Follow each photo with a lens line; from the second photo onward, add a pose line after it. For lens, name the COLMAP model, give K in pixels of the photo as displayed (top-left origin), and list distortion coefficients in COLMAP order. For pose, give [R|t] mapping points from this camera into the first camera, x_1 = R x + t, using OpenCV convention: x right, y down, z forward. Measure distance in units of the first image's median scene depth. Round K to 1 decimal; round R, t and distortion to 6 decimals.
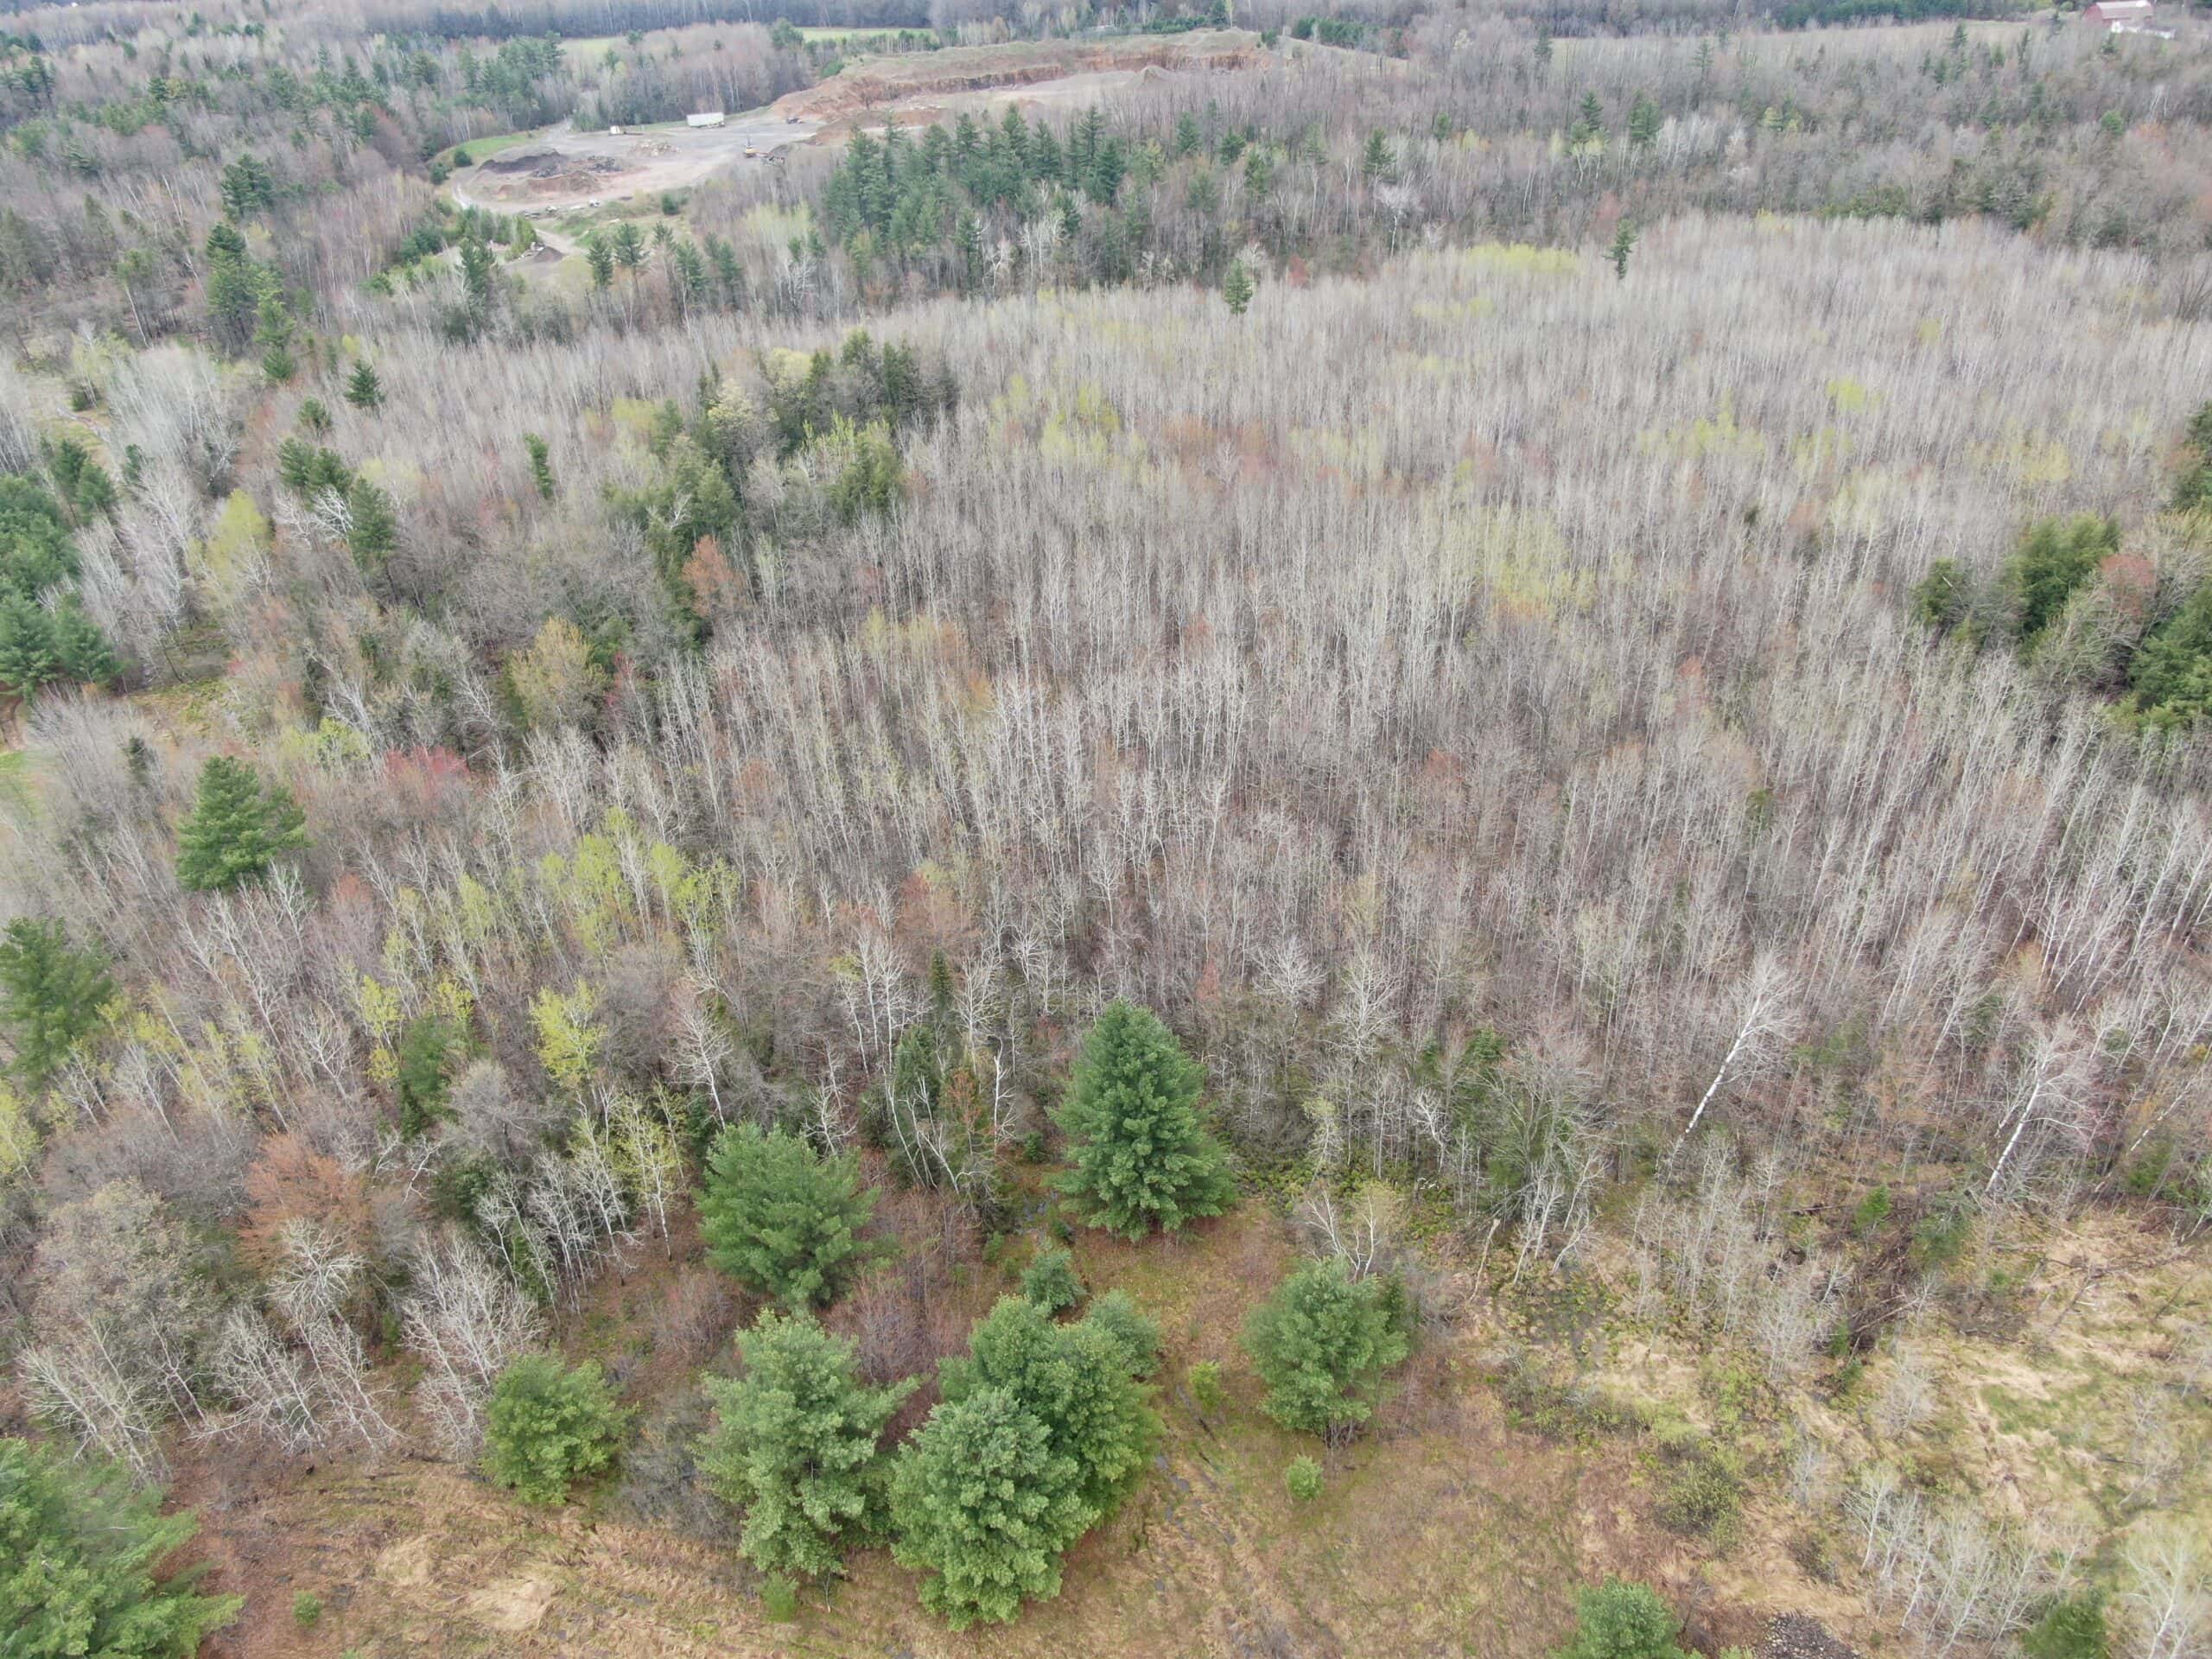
lens RADIAL K [[1586.0, 0, 1110.8], [0, 1586.0, 843.3], [0, 0, 1]] dist [-0.023079, 0.002705]
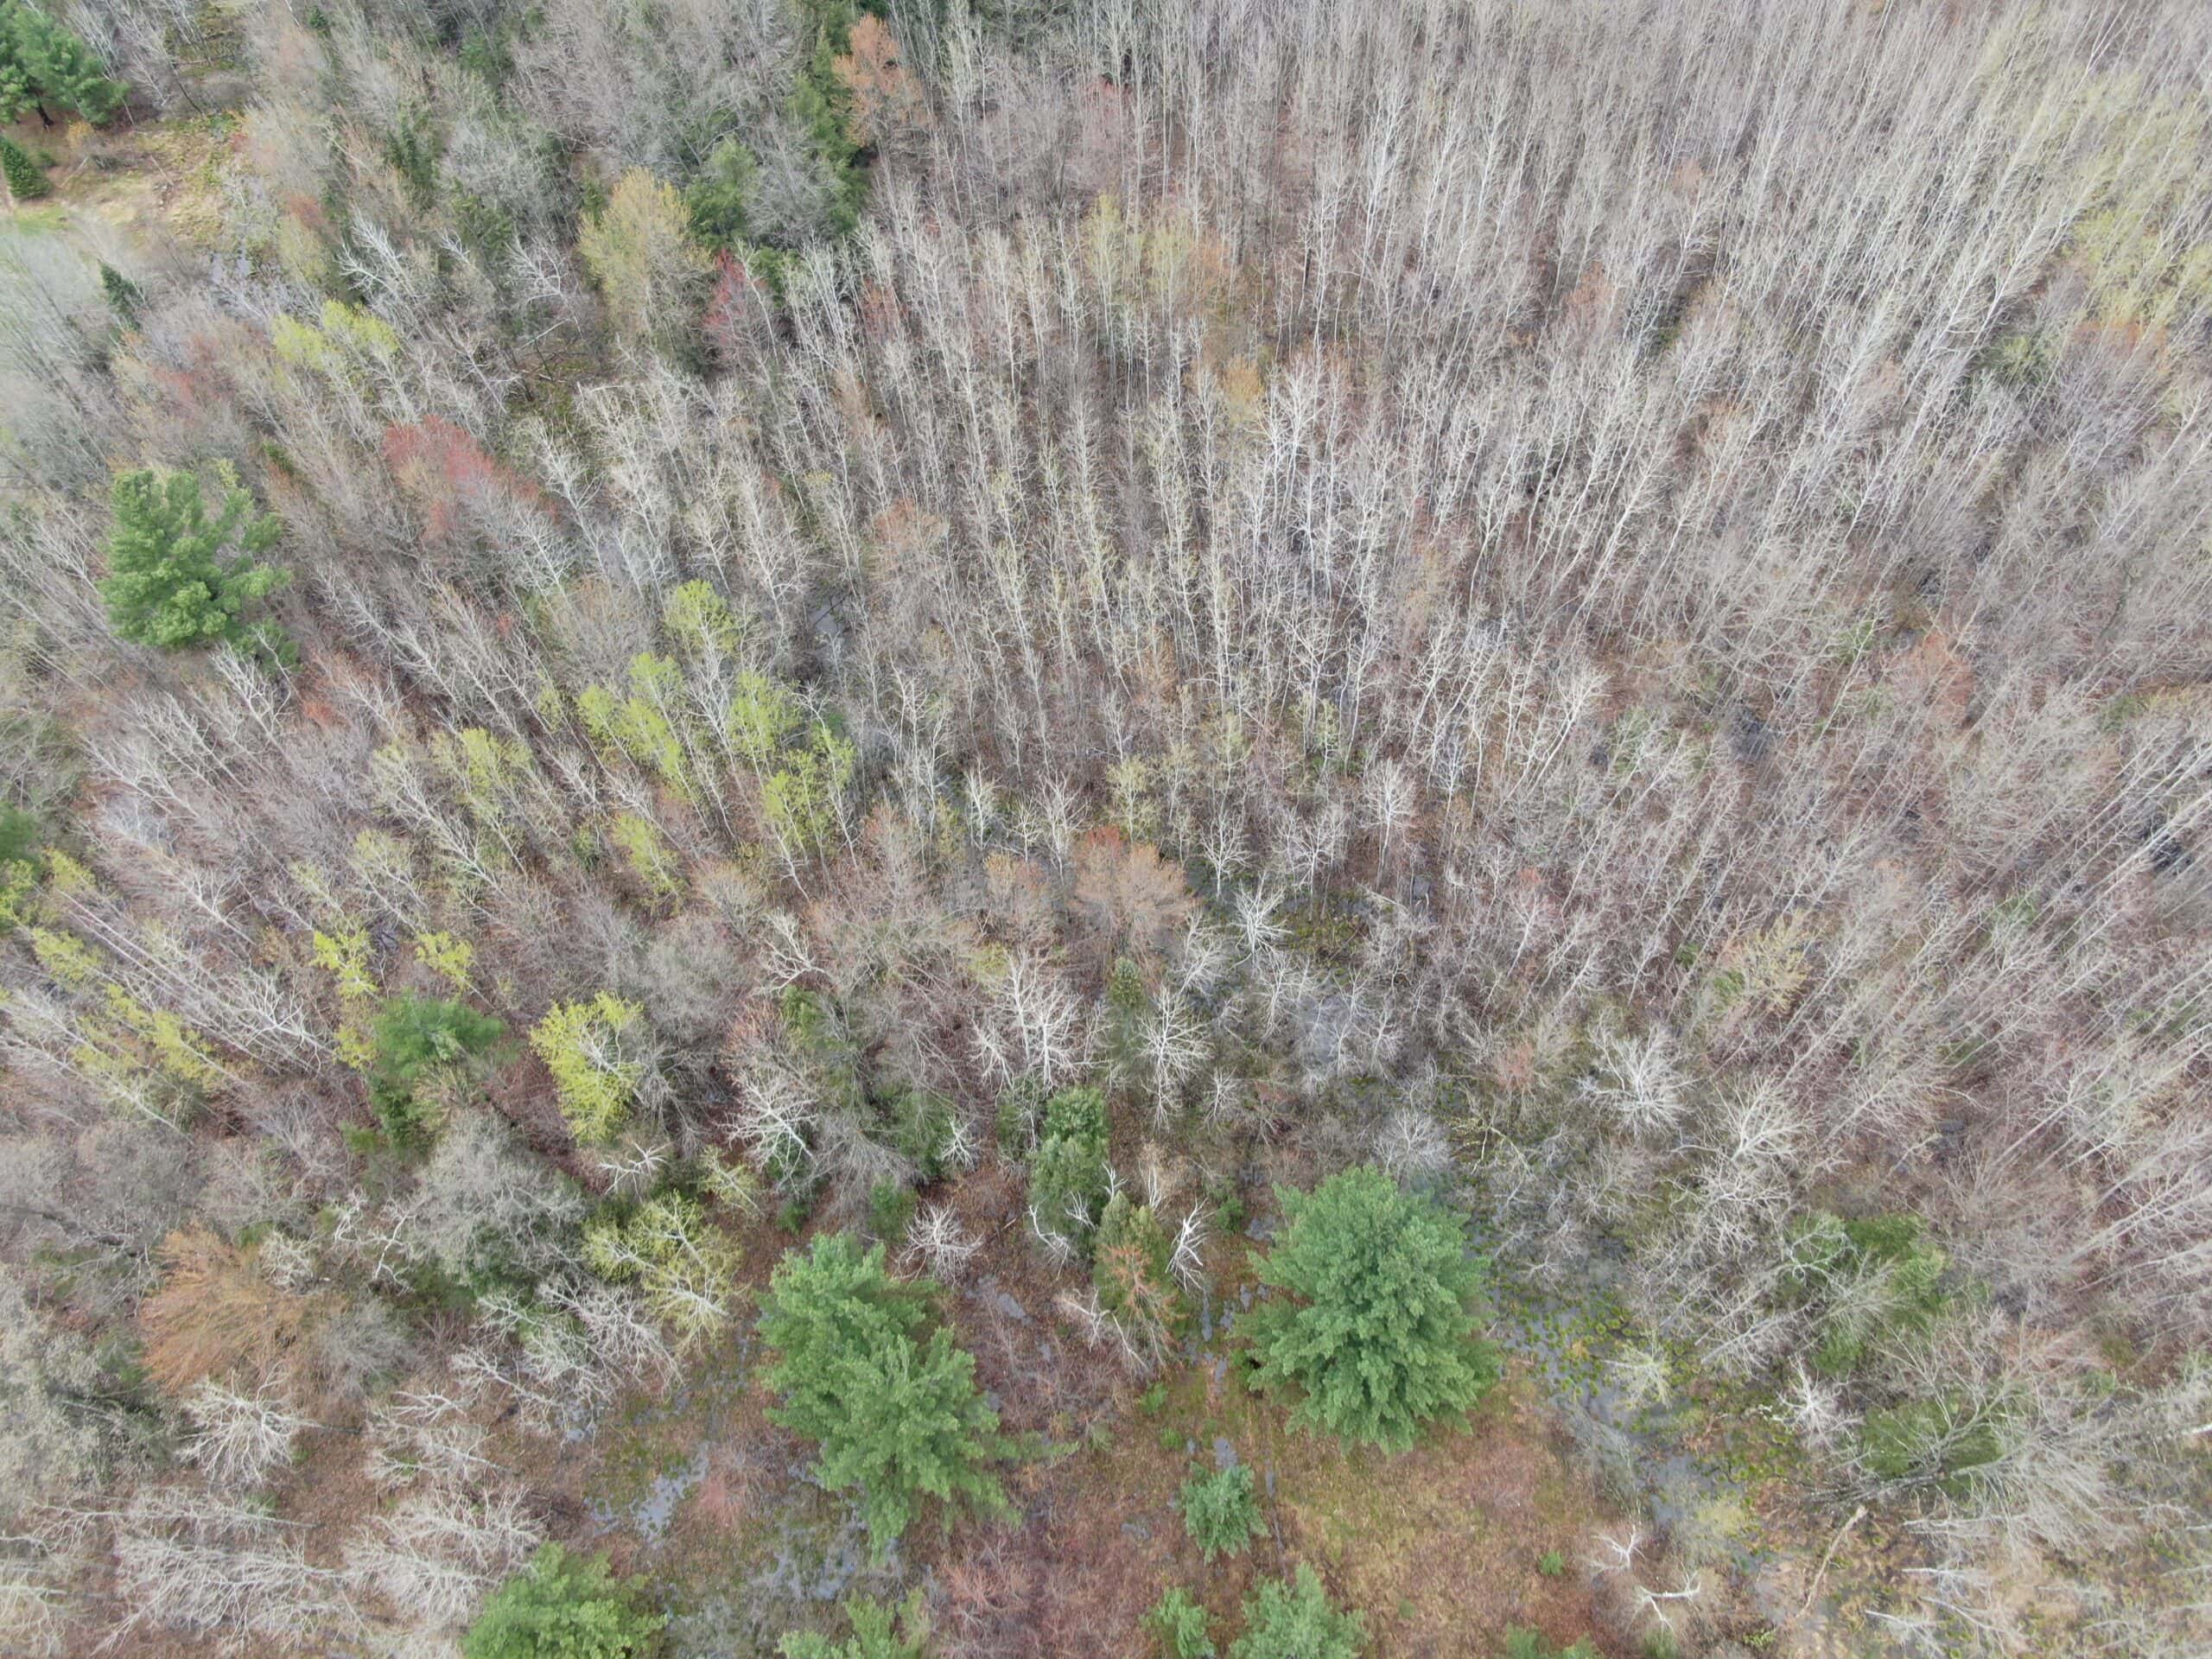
lens RADIAL K [[1586.0, 0, 1110.8], [0, 1586.0, 843.3], [0, 0, 1]] dist [-0.023079, 0.002705]
pose [[0.983452, 0.156258, -0.091680, -0.020834], [-0.101125, 0.893348, 0.437840, -0.093259], [0.150318, -0.421323, 0.894366, 0.139656]]
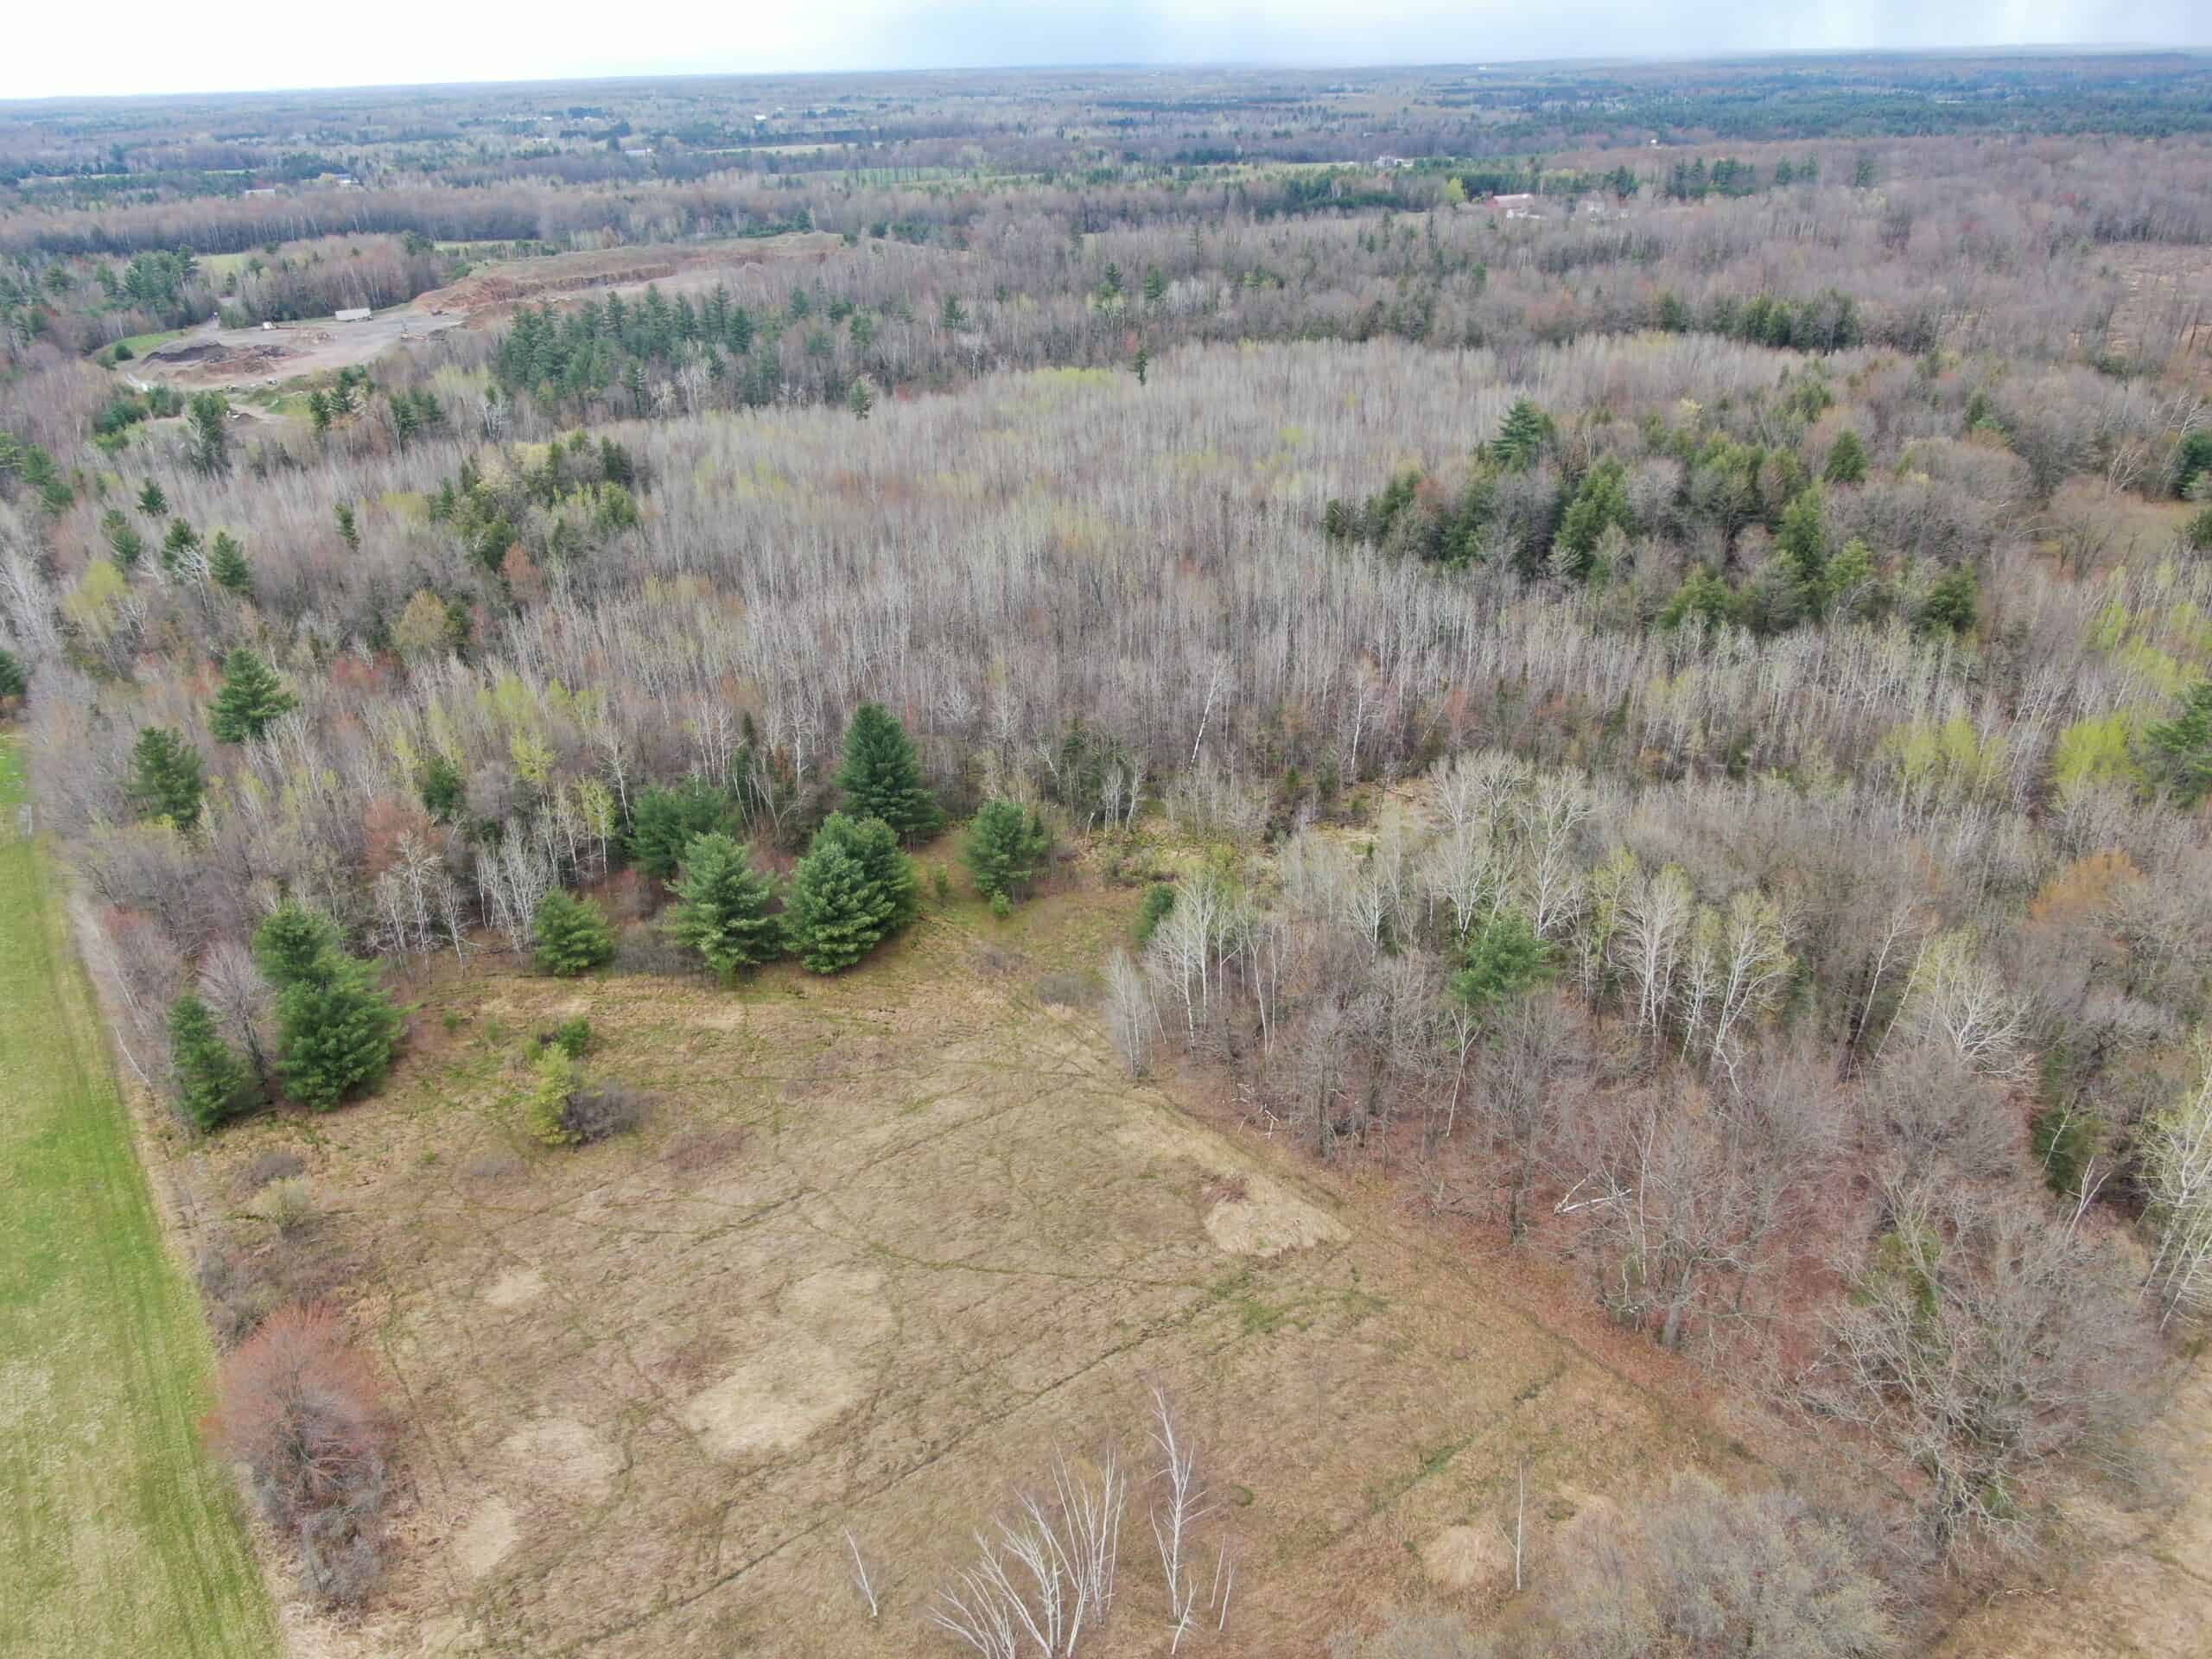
lens RADIAL K [[1586.0, 0, 1110.8], [0, 1586.0, 843.3], [0, 0, 1]] dist [-0.023079, 0.002705]
pose [[0.968649, -0.103076, 0.226039, -0.043444], [0.128678, 0.986470, -0.101584, 0.140762], [-0.212510, 0.127486, 0.968807, -0.221782]]
